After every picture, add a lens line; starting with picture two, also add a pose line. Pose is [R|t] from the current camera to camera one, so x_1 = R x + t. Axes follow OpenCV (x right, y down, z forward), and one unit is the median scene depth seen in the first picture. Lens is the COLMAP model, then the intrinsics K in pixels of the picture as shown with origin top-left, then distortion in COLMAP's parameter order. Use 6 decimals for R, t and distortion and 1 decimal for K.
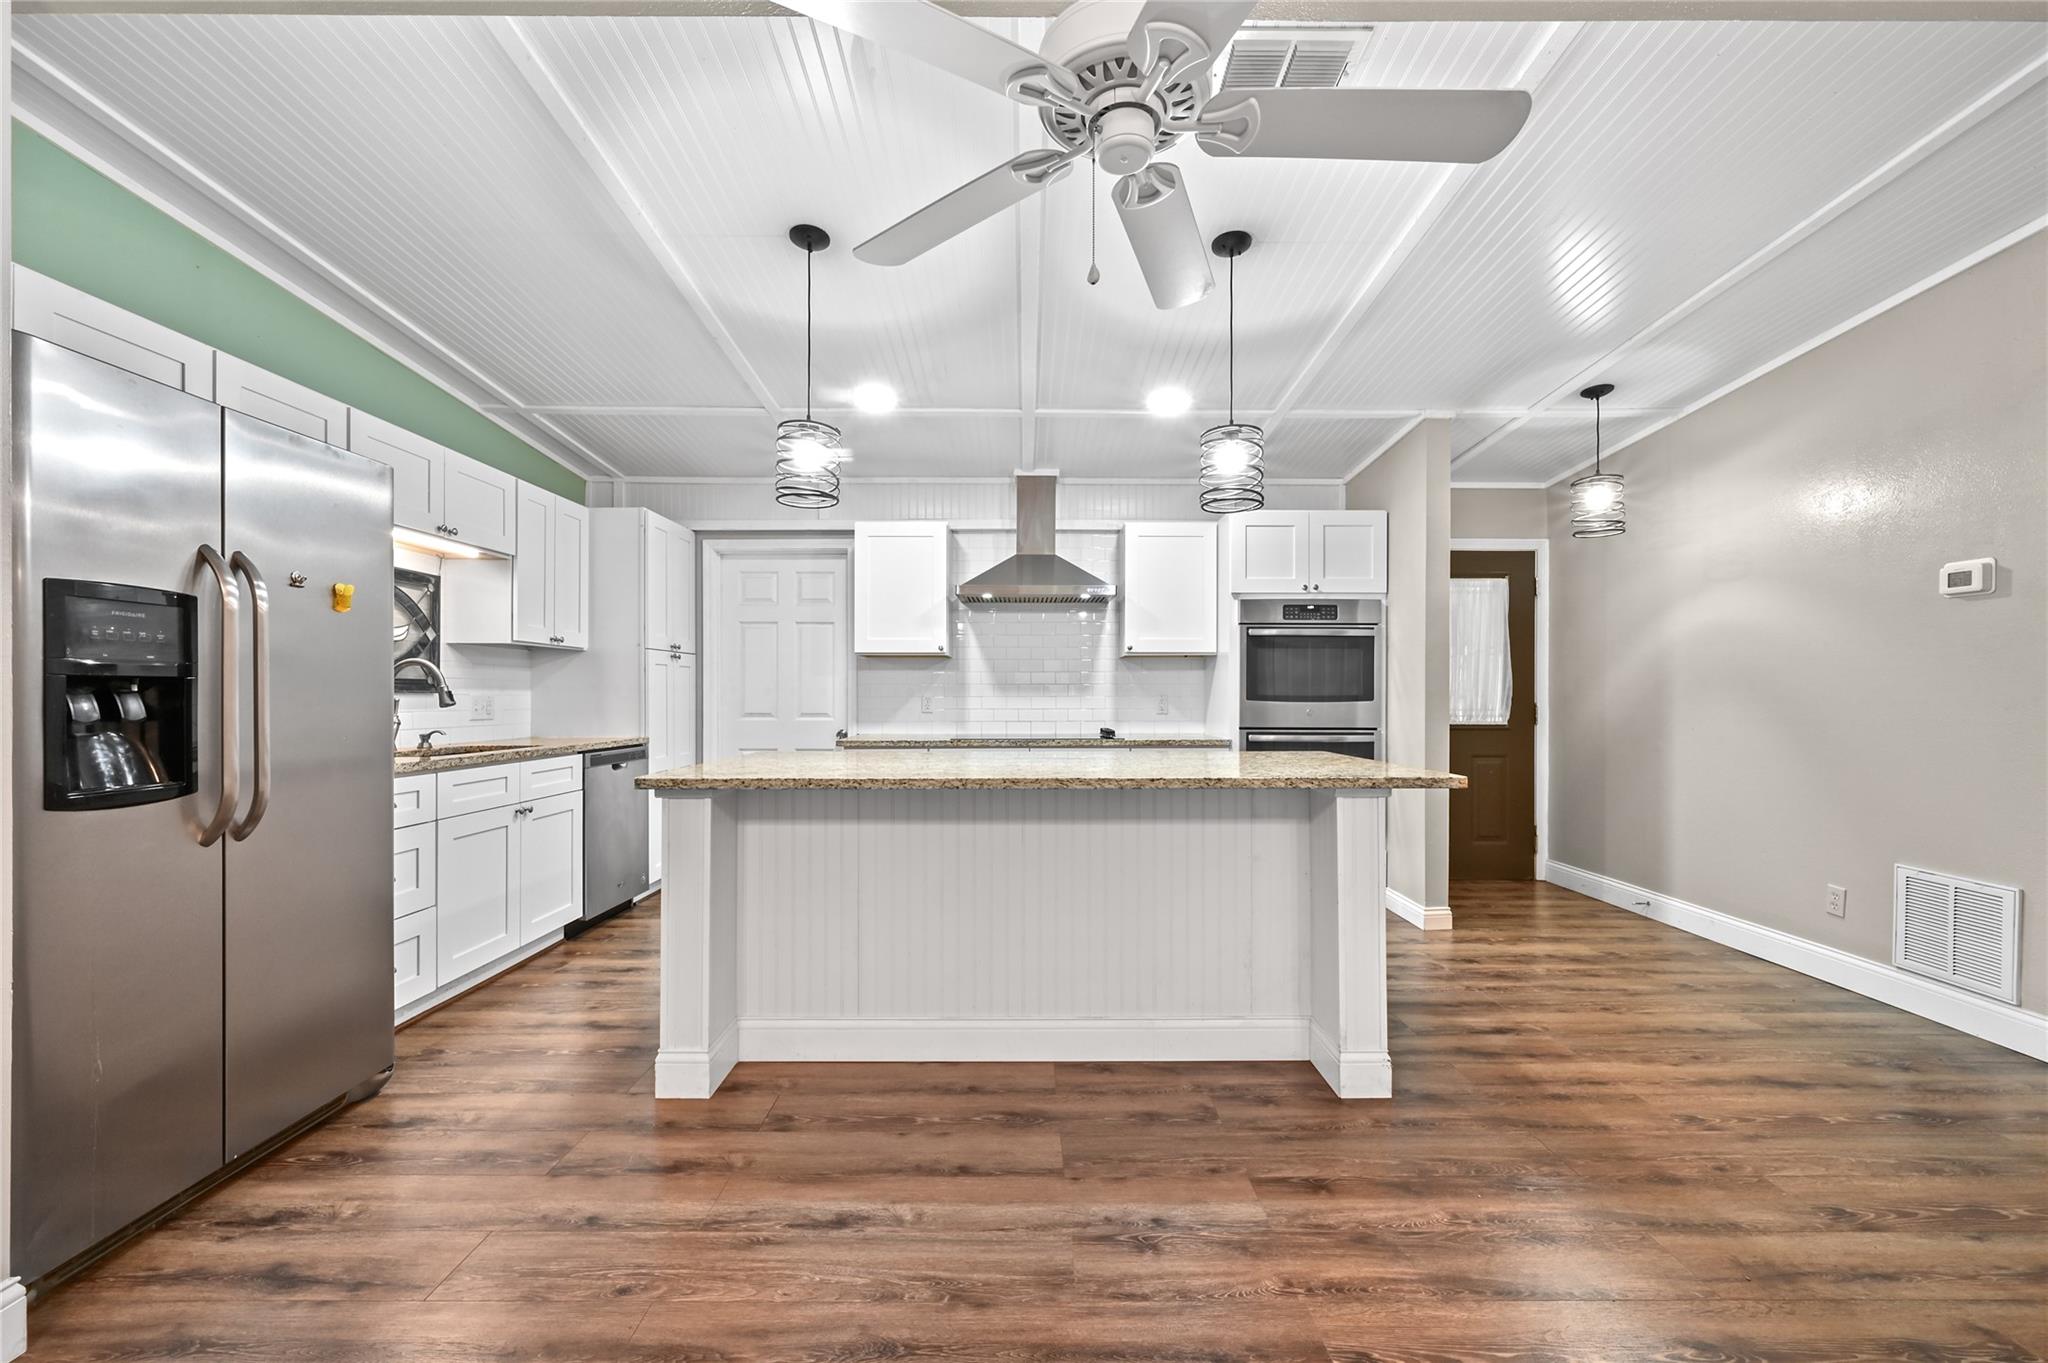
lens RADIAL K [[813.6, 0, 1023.2], [0, 813.6, 697.1], [0, 0, 1]] dist [-0.001901, 0.000944]
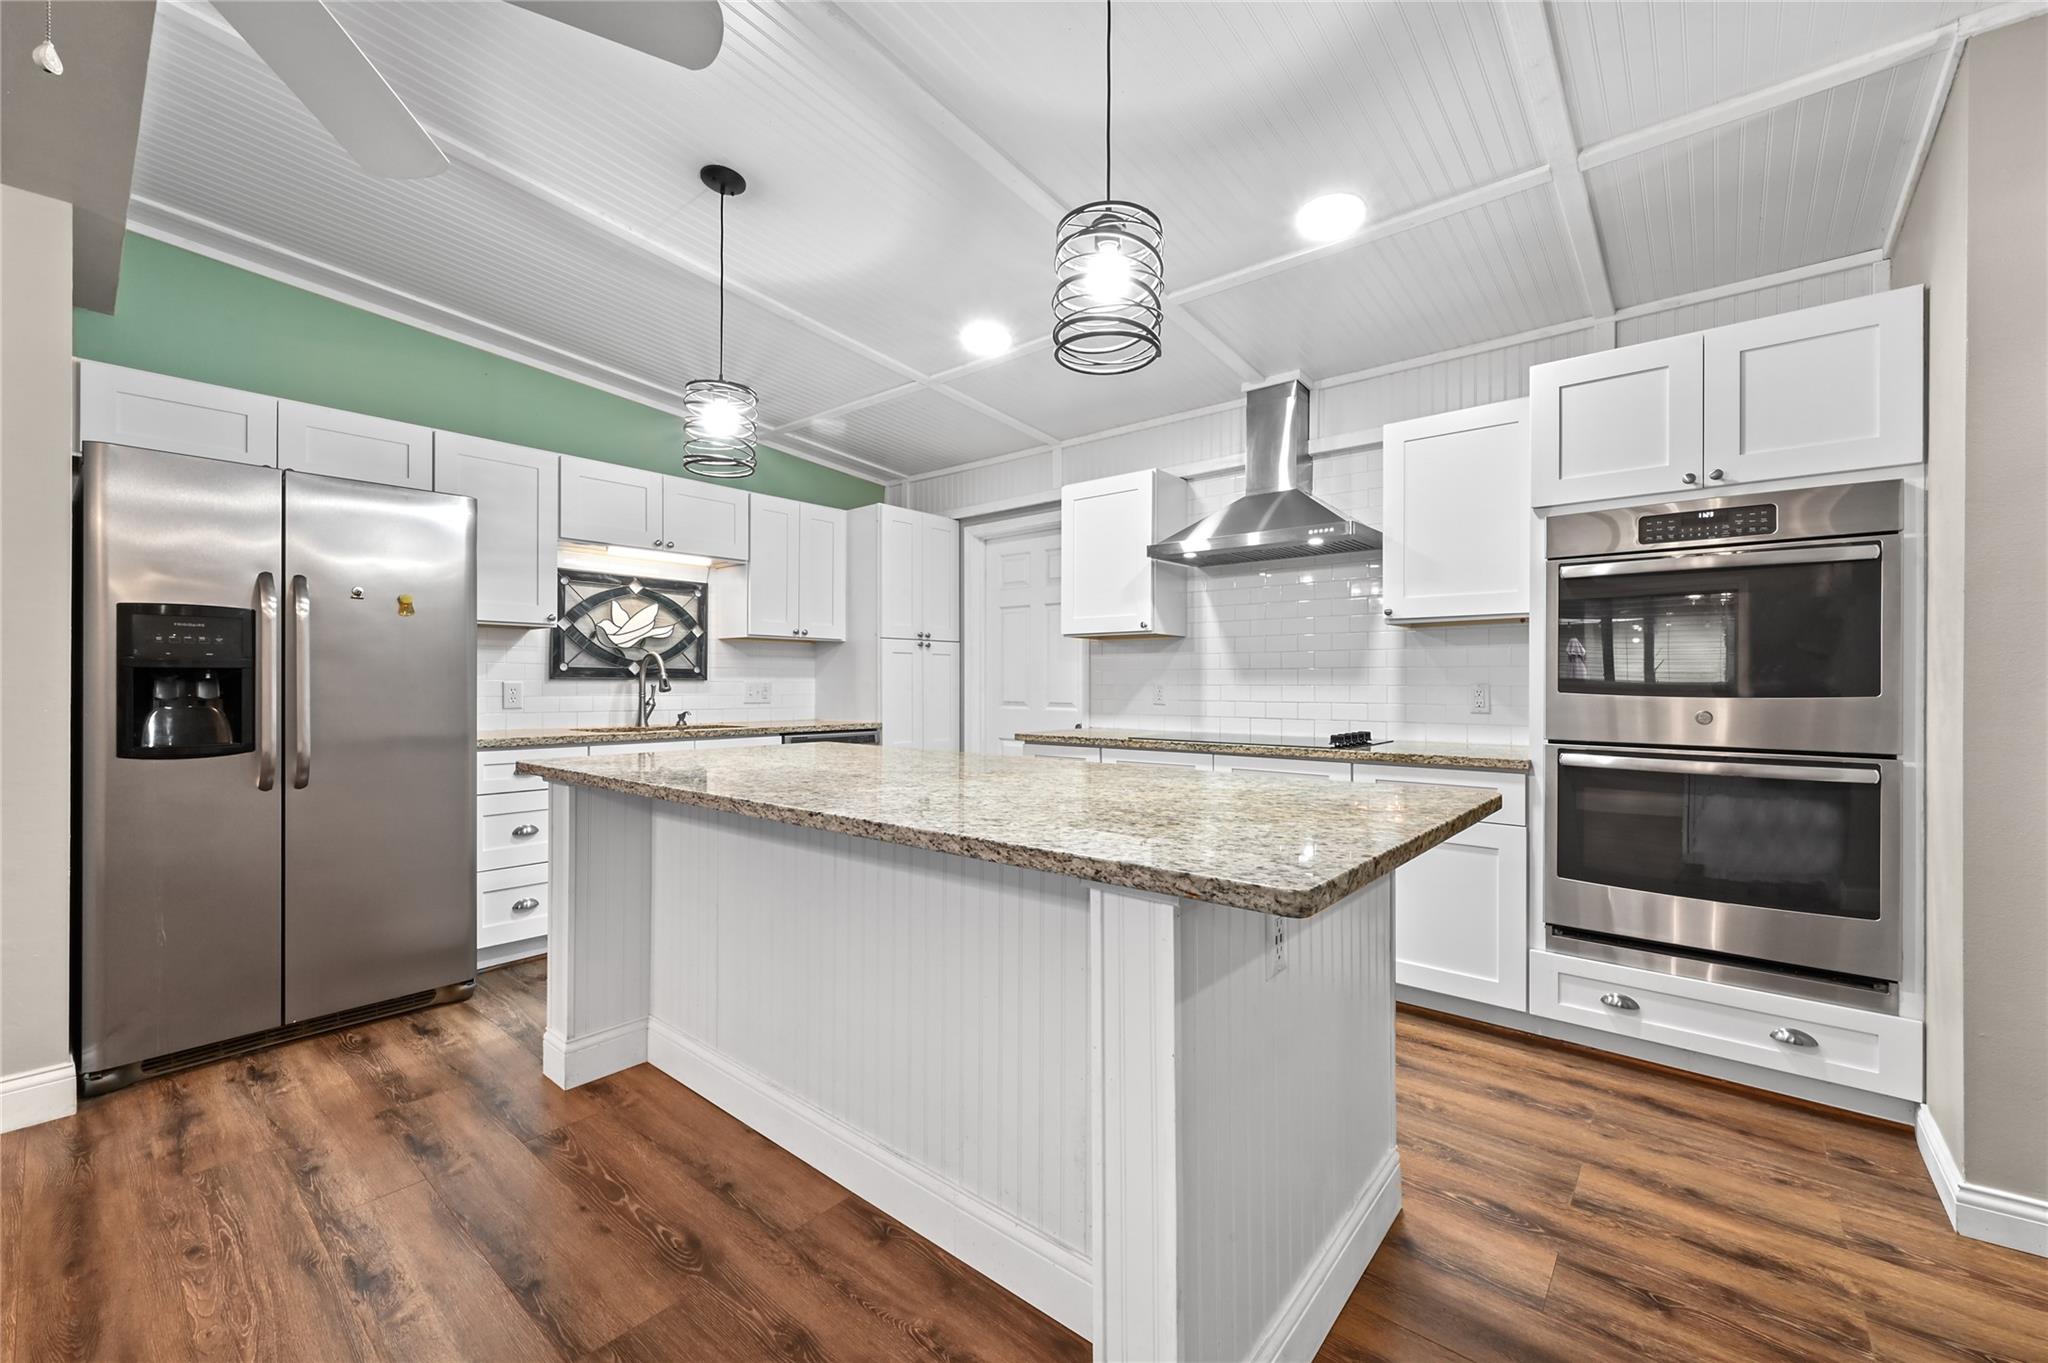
lens RADIAL K [[813.6, 0, 1024.1], [0, 813.6, 690.5], [0, 0, 1]] dist [-0.001901, 0.000944]
pose [[0.762082, 0.008402, -0.647426, 0.427334], [-0.003500, 0.999955, 0.008856, -0.002177], [0.647471, -0.004483, 0.762077, 0.384903]]
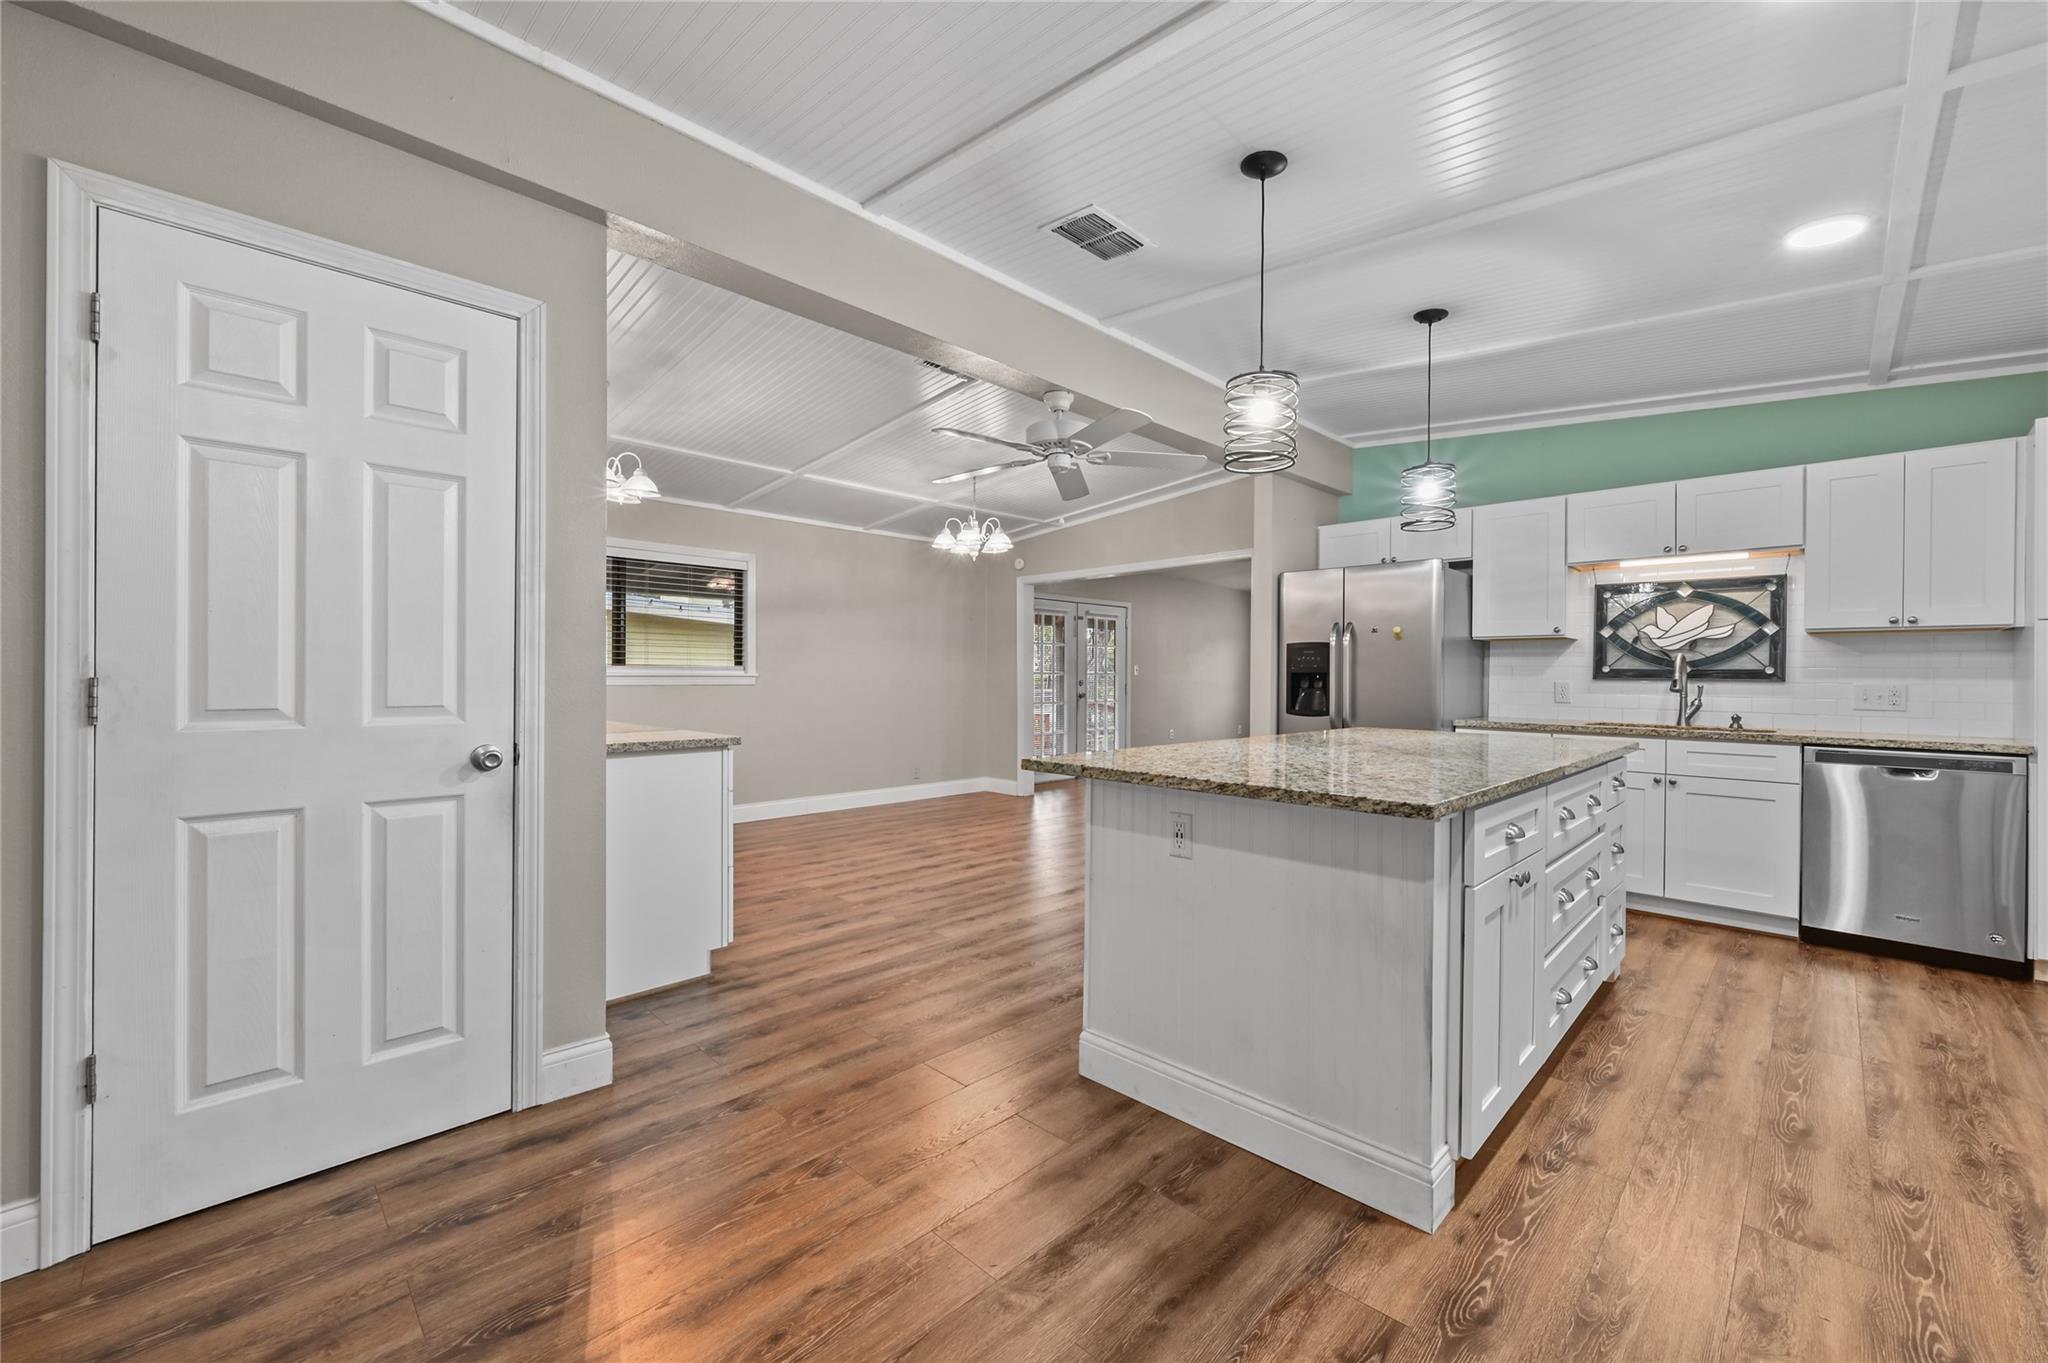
lens RADIAL K [[813.6, 0, 1018.5], [0, 813.6, 675.5], [0, 0, 1]] dist [-0.001901, 0.000944]
pose [[-0.715247, -0.006499, -0.698842, 0.778987], [-0.010951, 0.999938, 0.001909, -0.004028], [0.698786, 0.009019, -0.715274, 1.066175]]
